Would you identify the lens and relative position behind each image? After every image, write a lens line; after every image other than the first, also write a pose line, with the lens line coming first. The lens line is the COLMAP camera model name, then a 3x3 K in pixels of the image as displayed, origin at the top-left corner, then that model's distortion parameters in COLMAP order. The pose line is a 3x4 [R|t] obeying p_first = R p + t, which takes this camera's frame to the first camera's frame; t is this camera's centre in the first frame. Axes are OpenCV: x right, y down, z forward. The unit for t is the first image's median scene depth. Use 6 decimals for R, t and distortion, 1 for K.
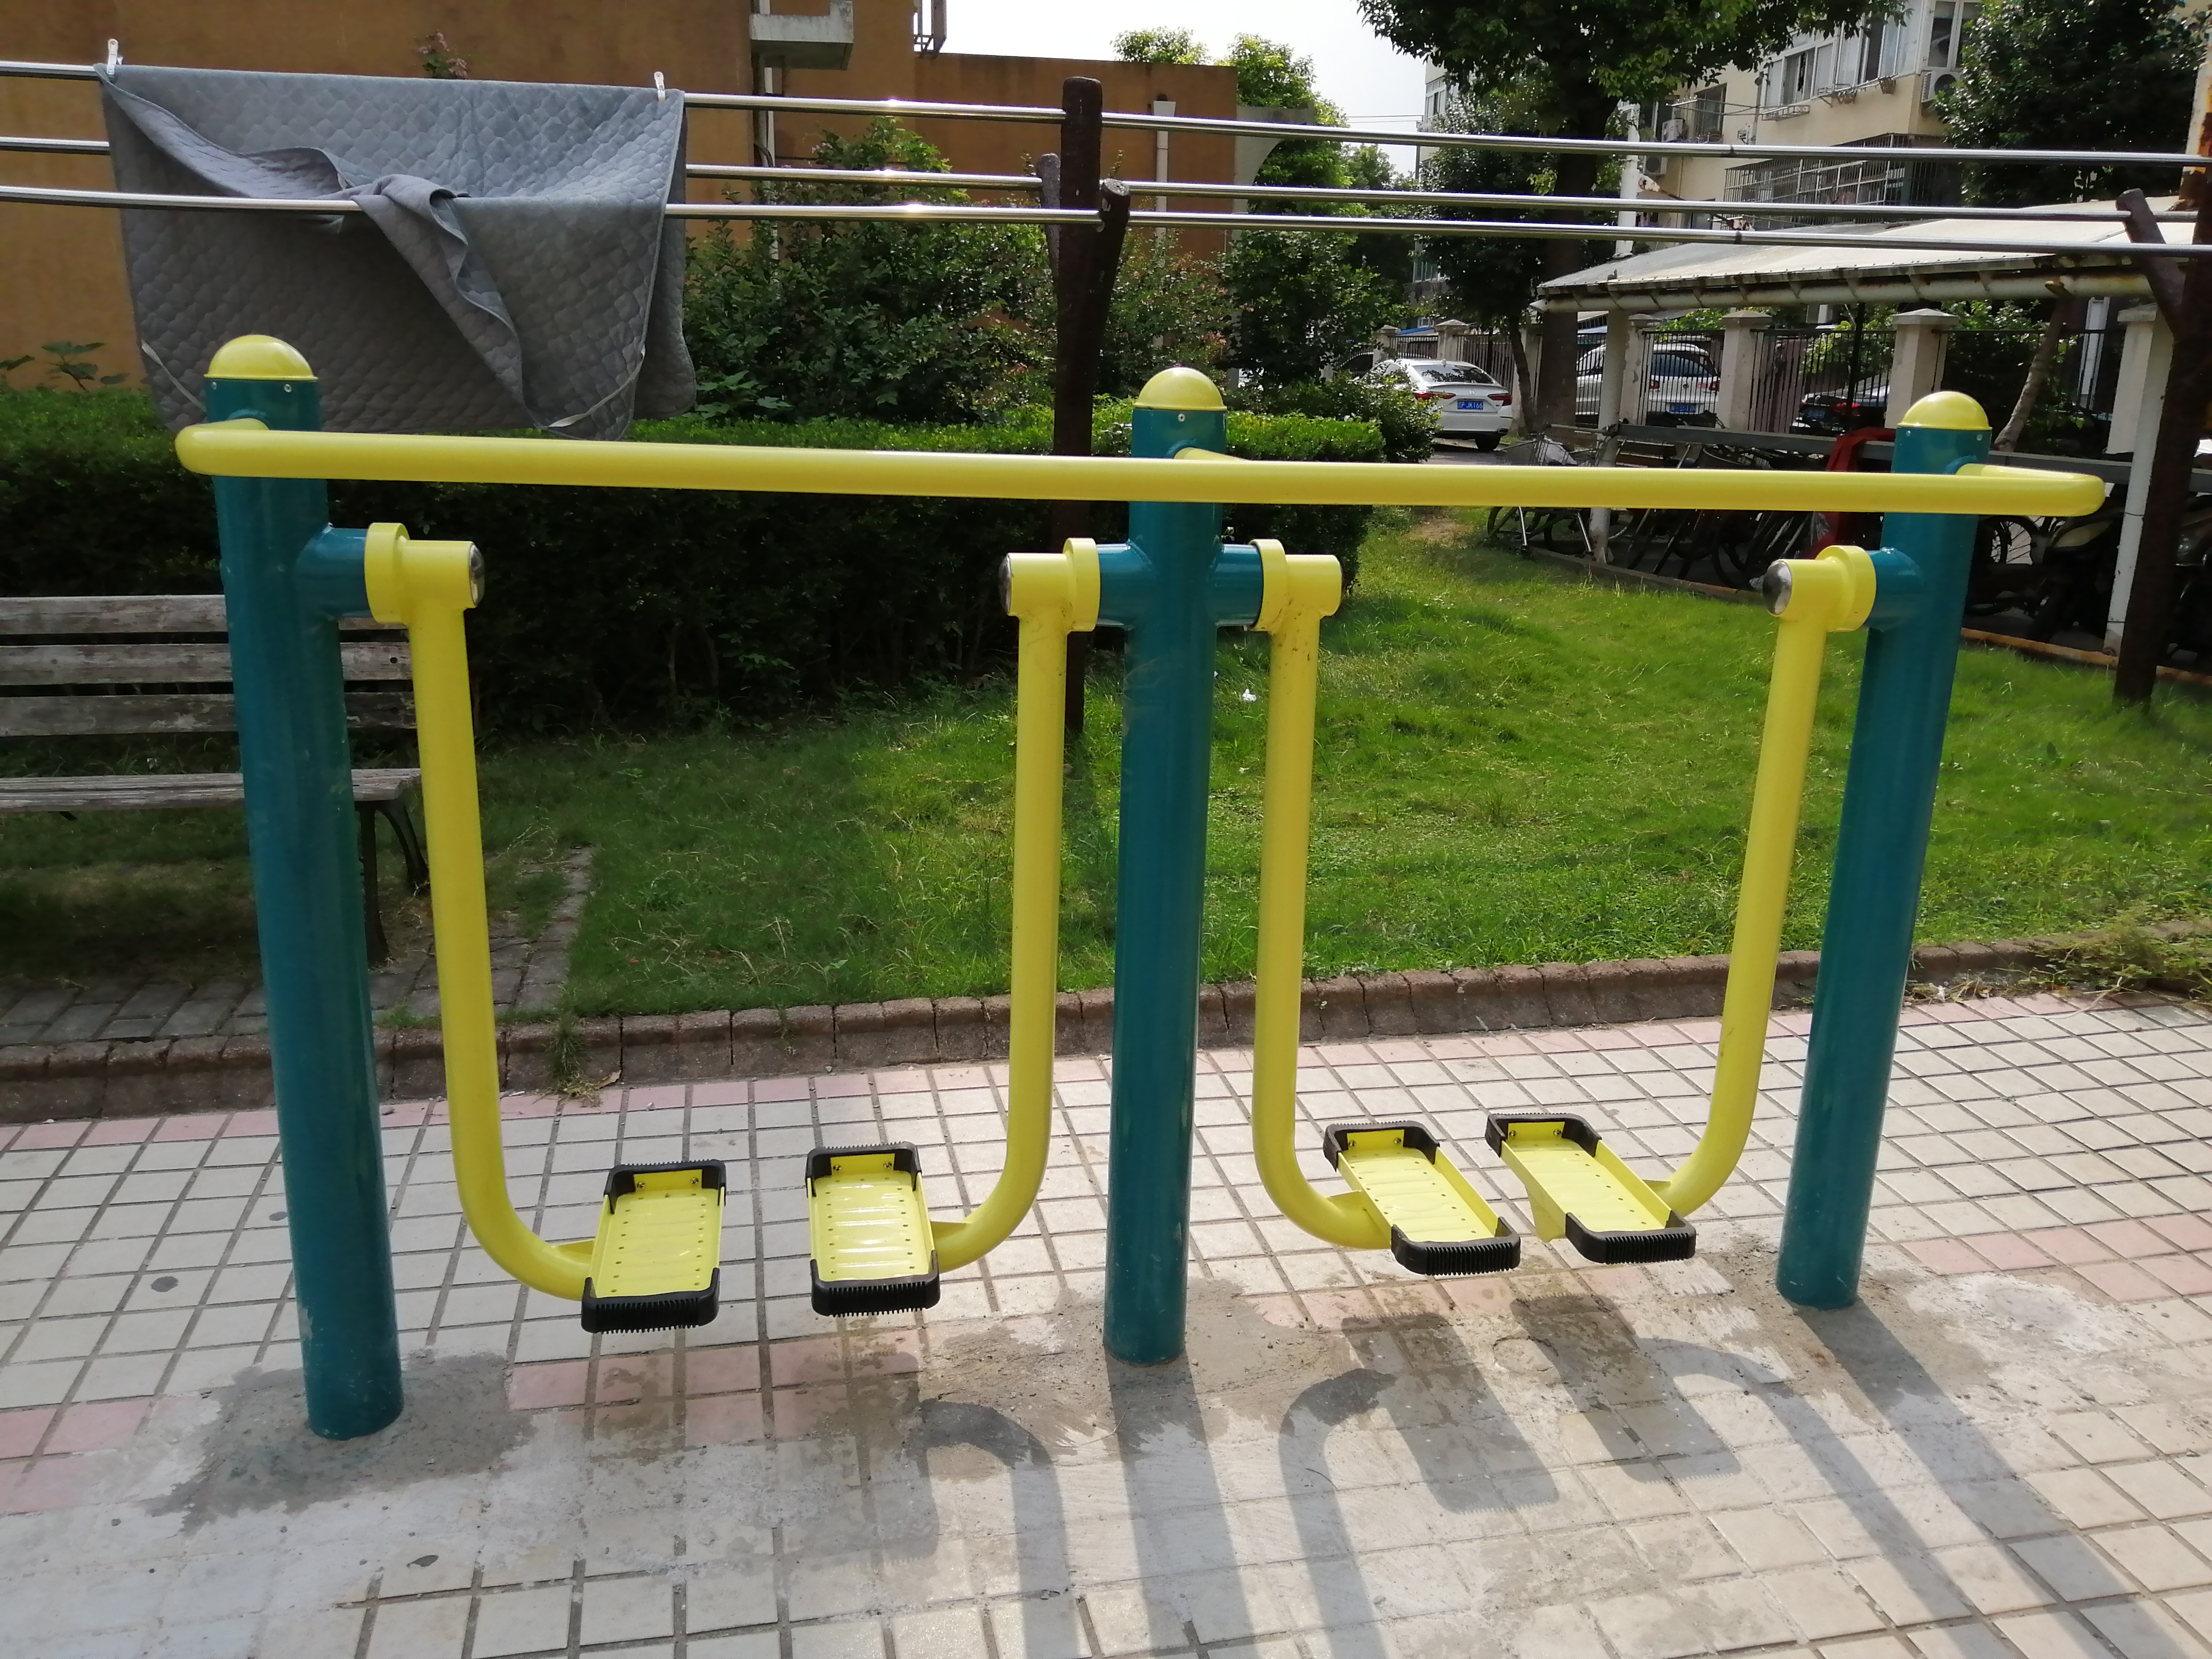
lens RADIAL K [[1760.9, 0, 1106.0], [0, 1760.9, 829.5], [0, 0, 1]] dist [0.002151, -0.015566]
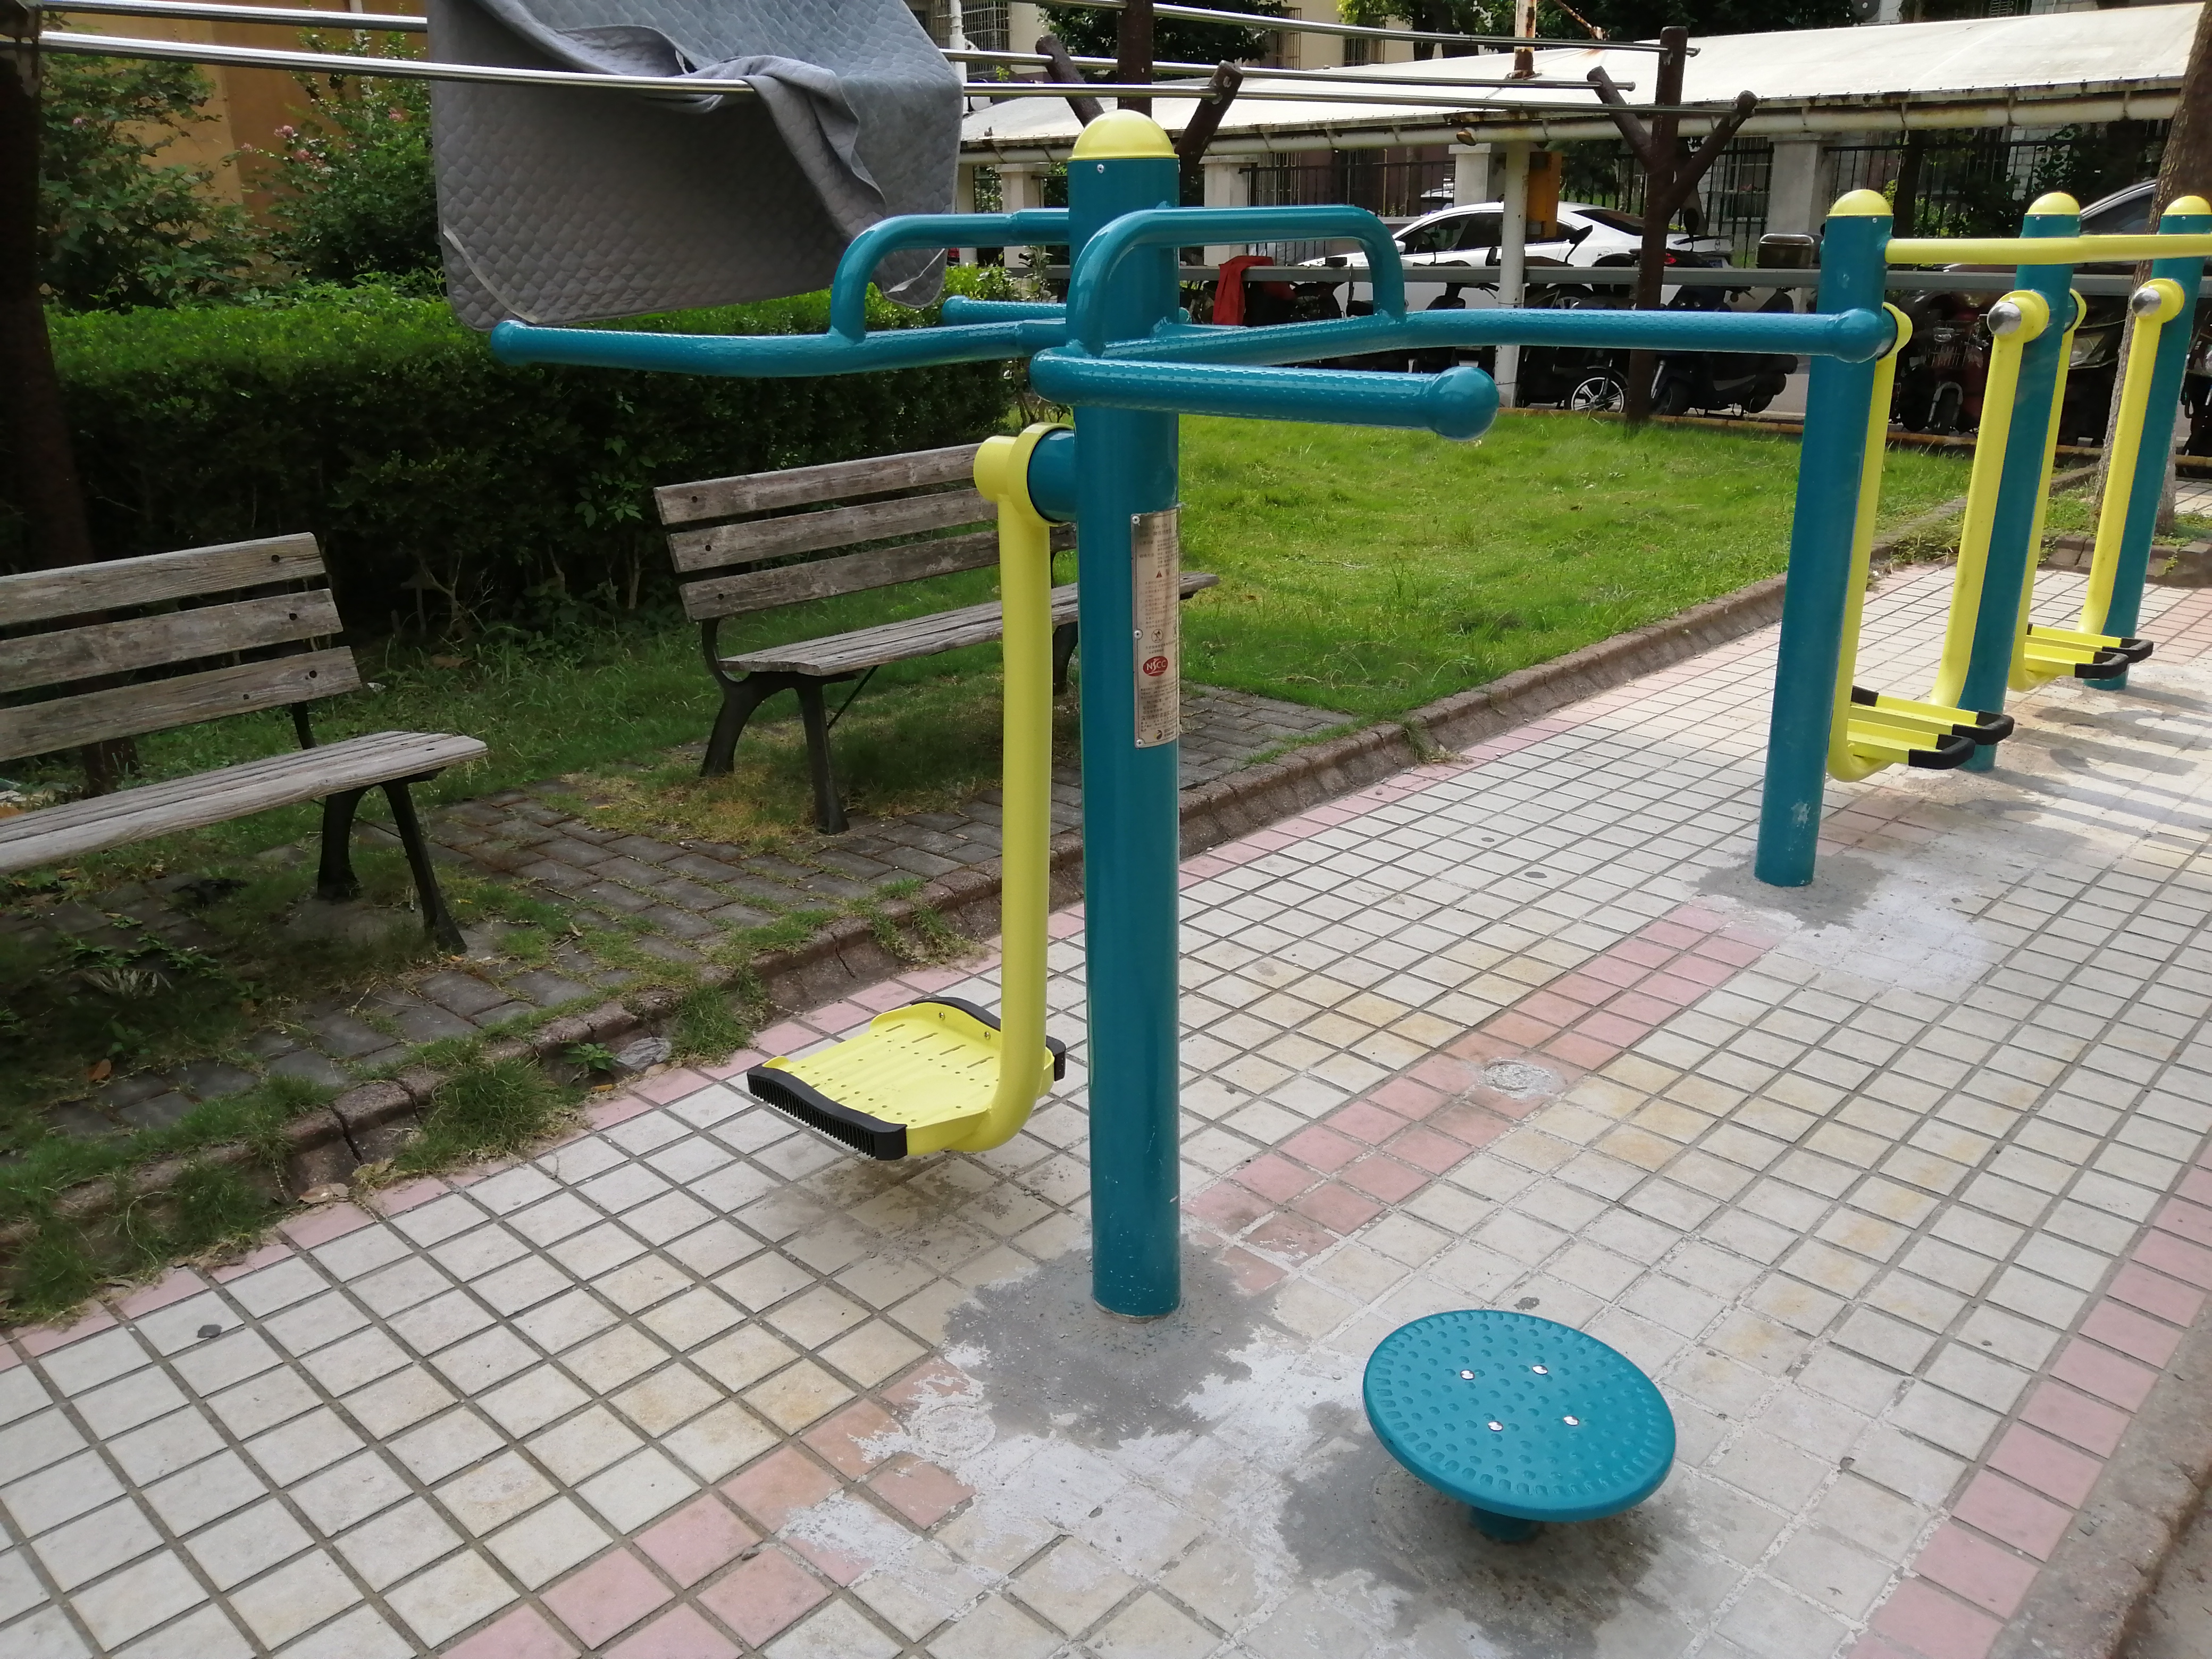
lens RADIAL K [[1760.9, 0, 1106.0], [0, 1760.9, 829.5], [0, 0, 1]] dist [0.002151, -0.015566]
pose [[0.825114, -0.226735, 0.517472, -1.278688], [0.188009, 0.973928, 0.126953, -0.022053], [-0.532765, -0.007462, 0.846230, -0.018368]]
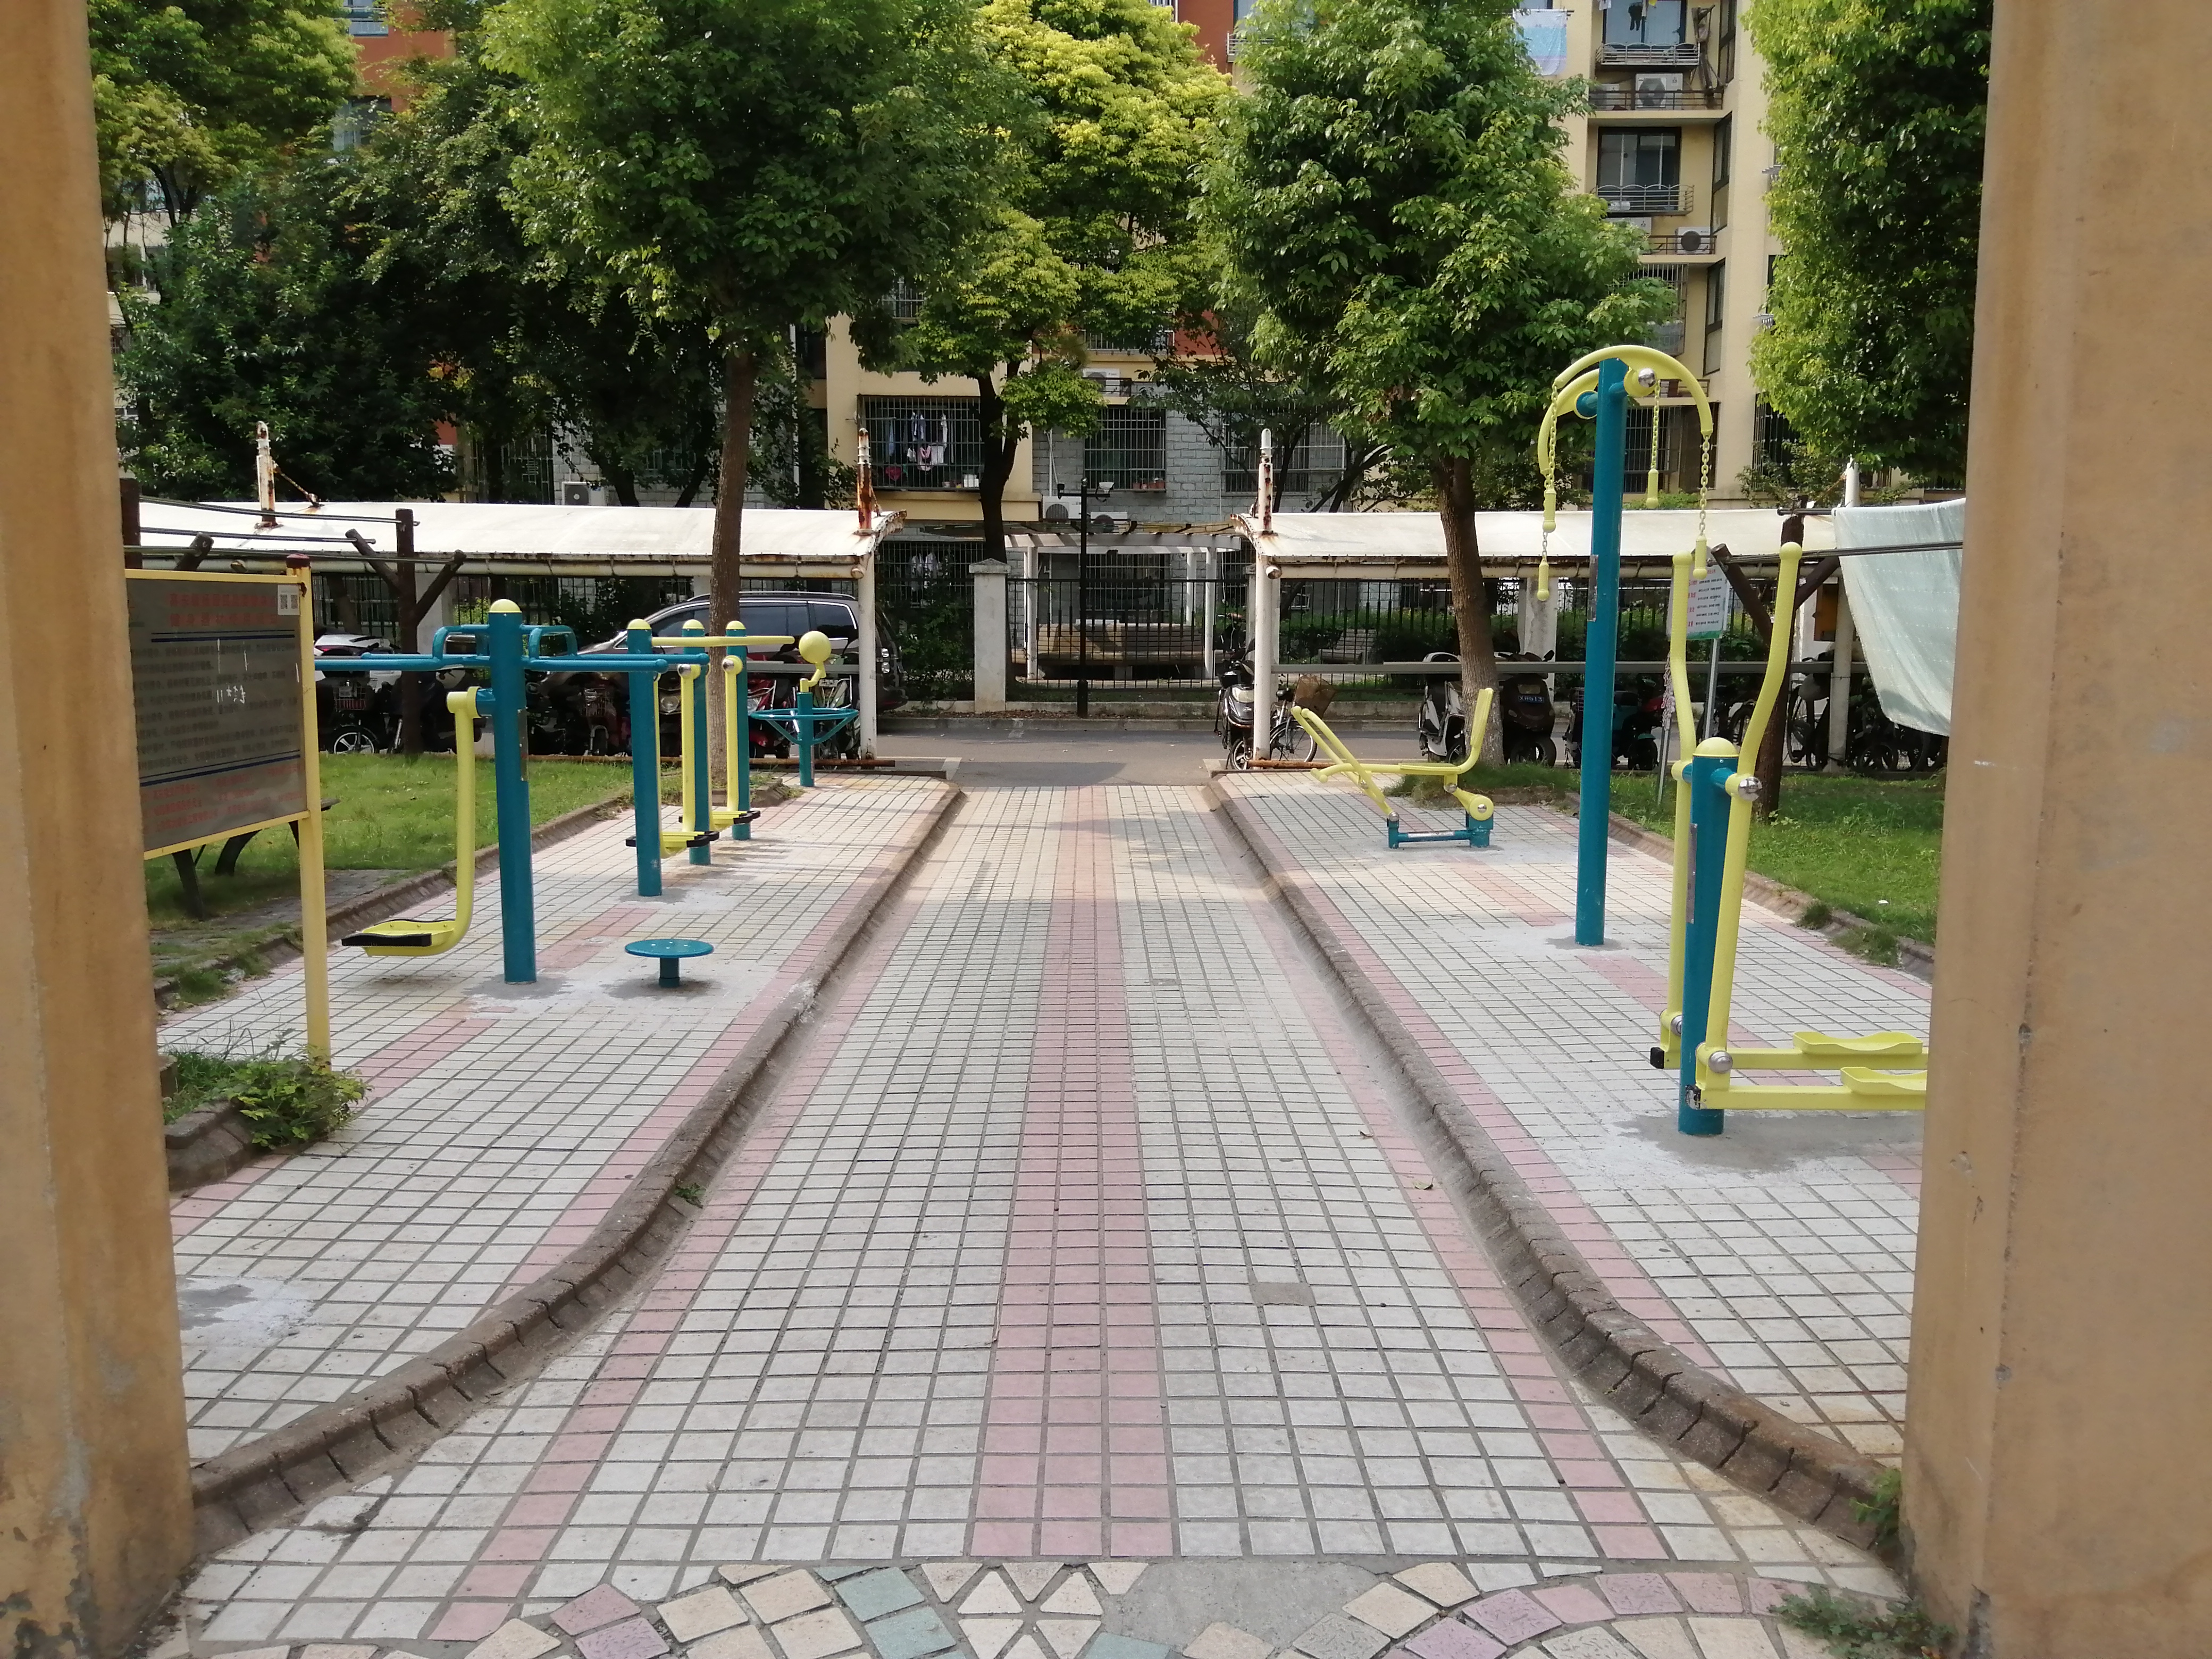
lens RADIAL K [[1760.9, 0, 1106.0], [0, 1760.9, 829.5], [0, 0, 1]] dist [0.002151, -0.015566]
pose [[0.200059, -0.136038, 0.970294, -2.779064], [0.242634, 0.966347, 0.085458, 0.077450], [-0.949266, 0.218329, 0.226334, -0.565986]]
